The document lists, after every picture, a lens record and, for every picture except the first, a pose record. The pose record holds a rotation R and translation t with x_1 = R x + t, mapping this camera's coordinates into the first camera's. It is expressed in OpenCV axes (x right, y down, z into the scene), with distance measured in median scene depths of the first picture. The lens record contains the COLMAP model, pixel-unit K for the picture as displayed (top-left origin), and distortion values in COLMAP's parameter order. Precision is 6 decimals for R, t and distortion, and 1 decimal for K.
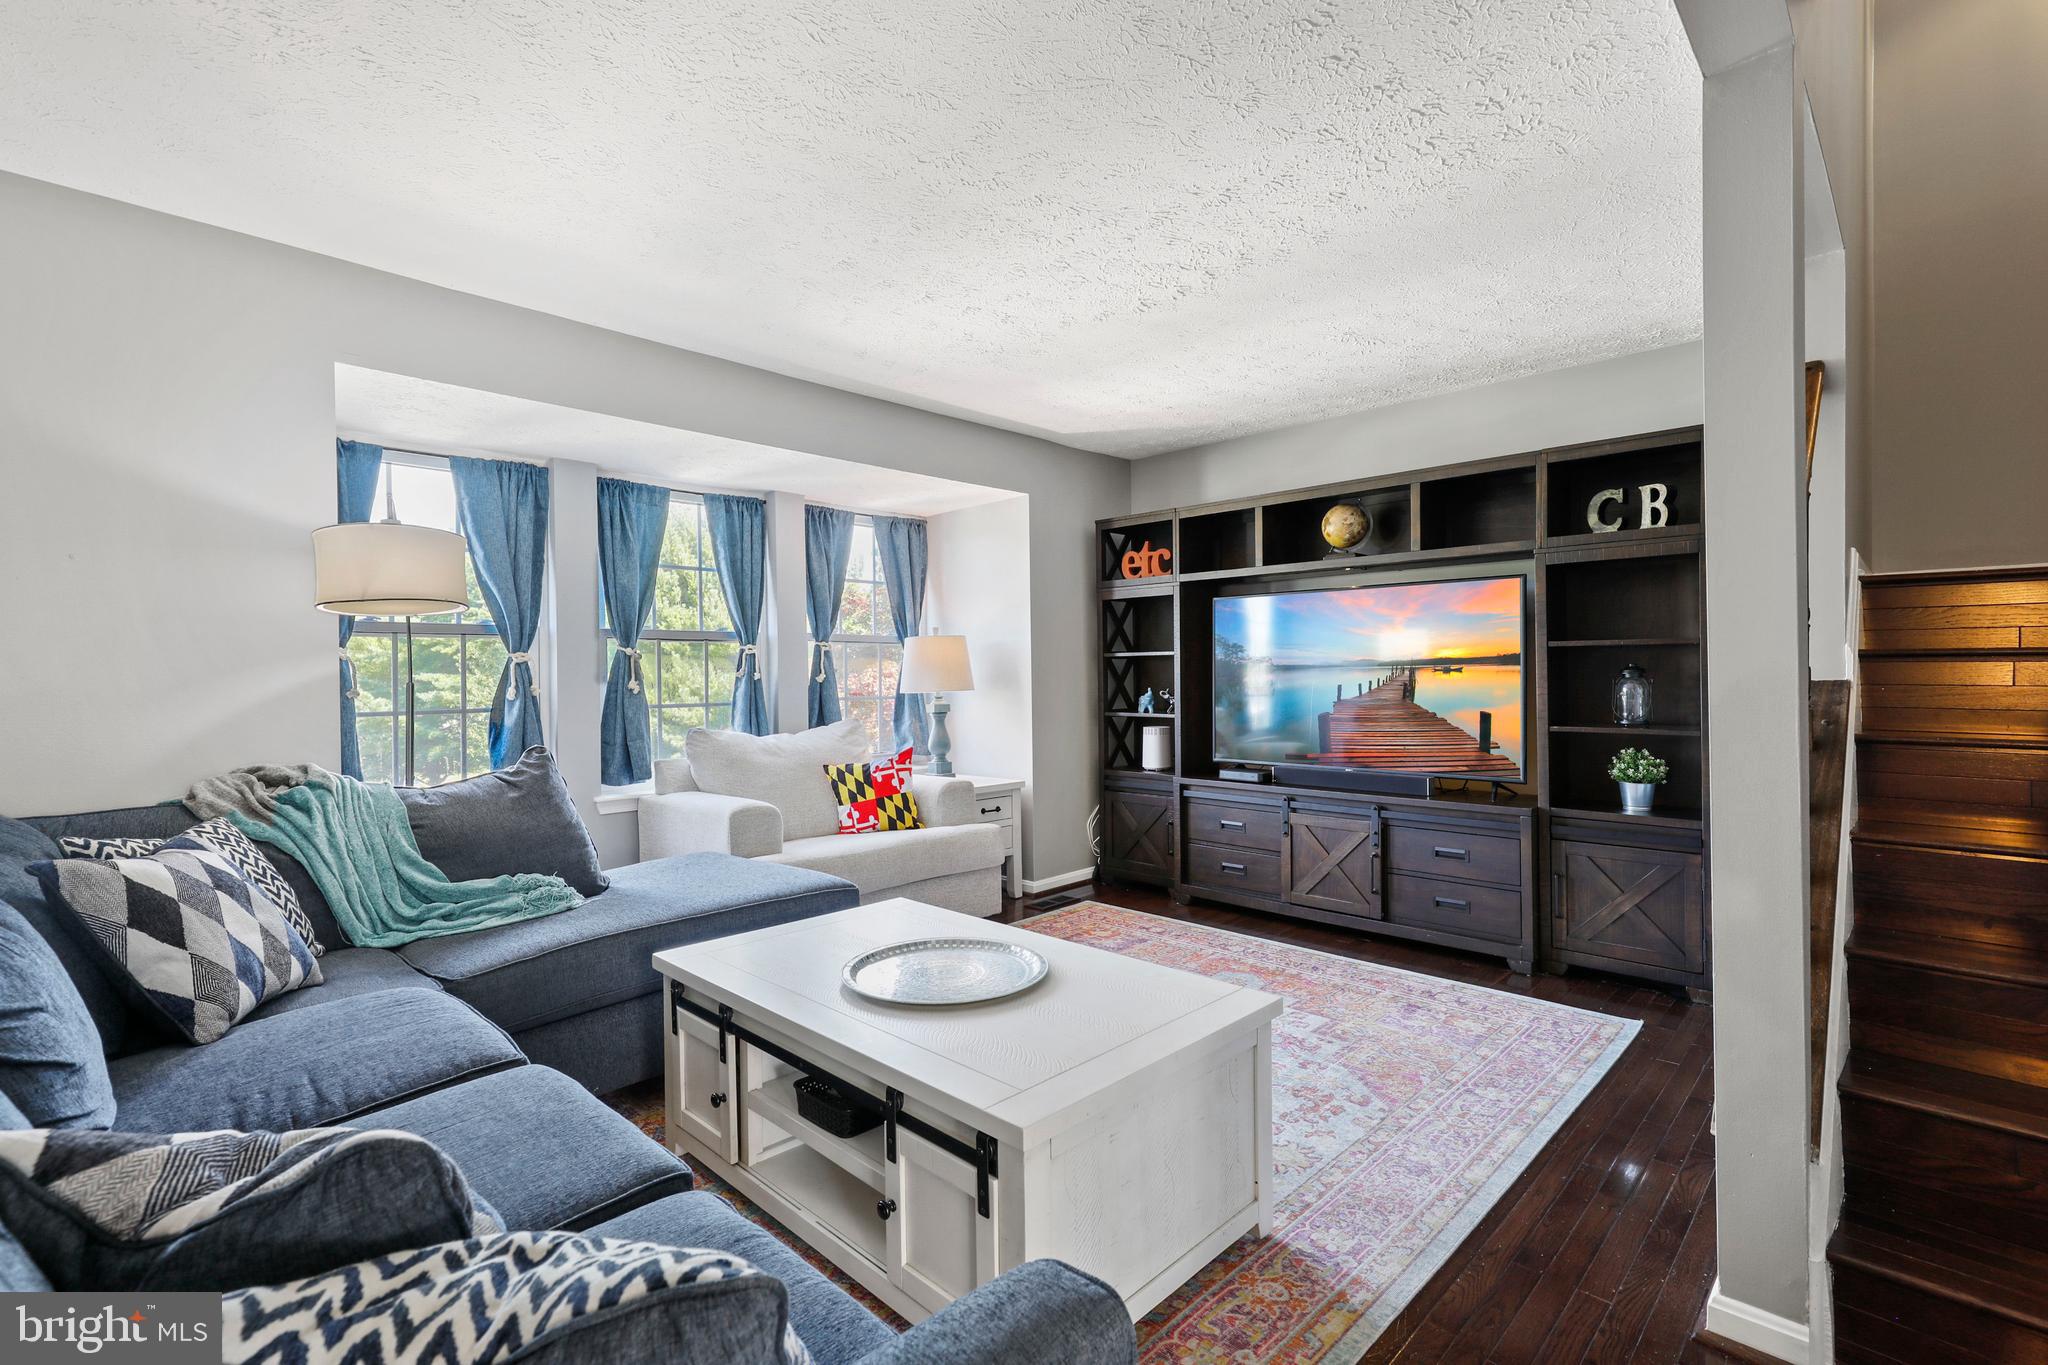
lens RADIAL K [[930.3, 0, 1024.0], [0, 930.3, 682.5], [0, 0, 1]] dist [0.007595, 0.000932]
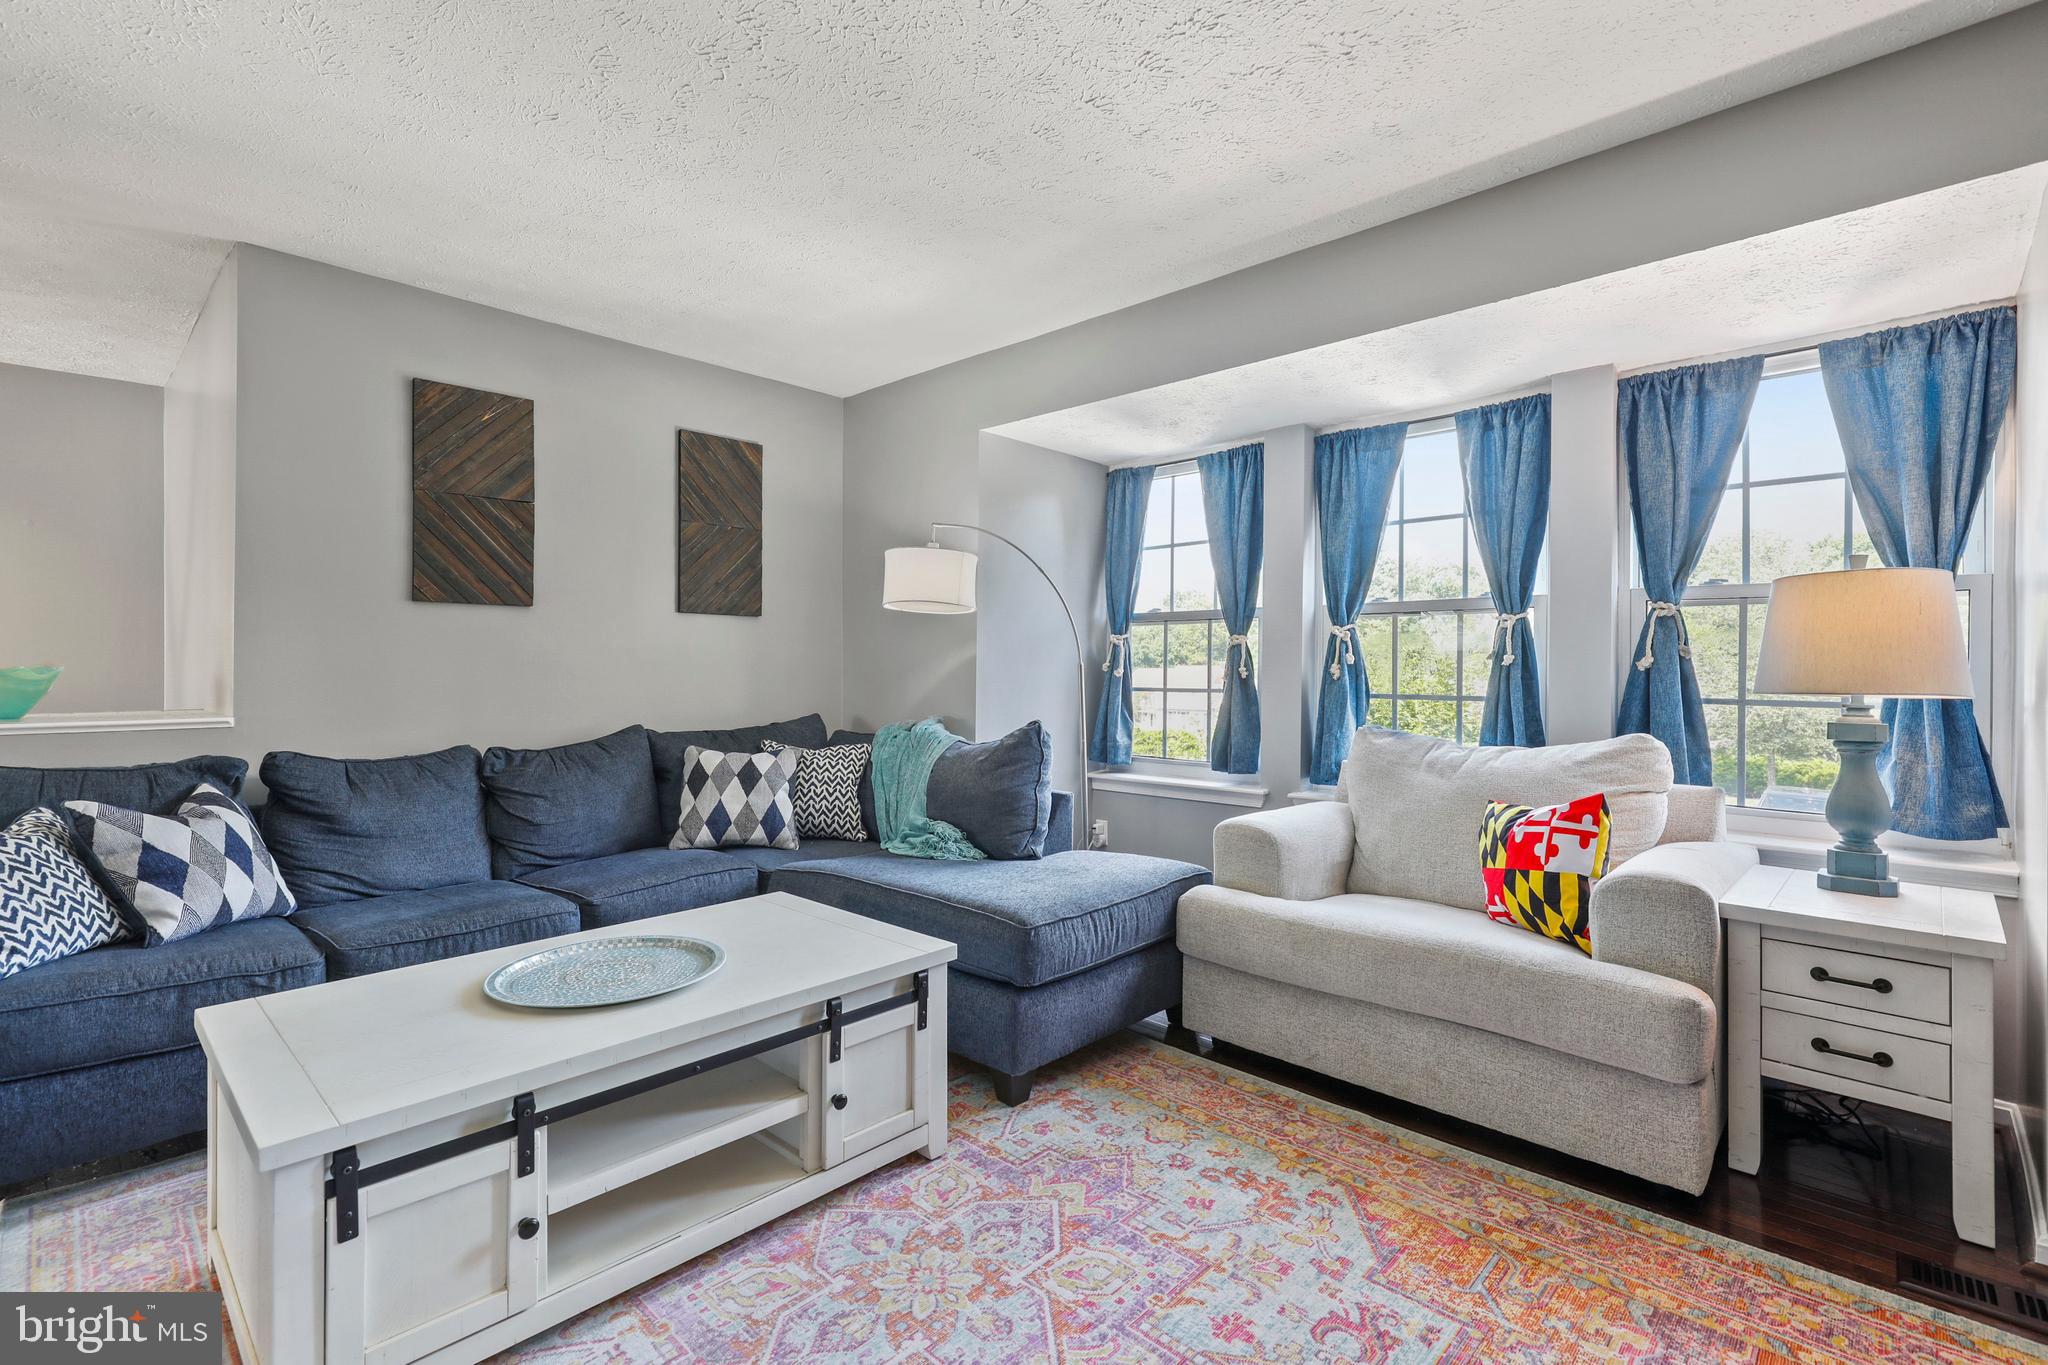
lens RADIAL K [[934.8, 0, 1018.4], [0, 934.8, 670.9], [0, 0, 1]] dist [0.009511, -0.000082]
pose [[0.015983, 0.015679, -0.999749, 0.475549], [-0.009548, 0.999834, 0.015527, -0.007051], [0.999827, 0.009298, 0.016130, 0.764253]]
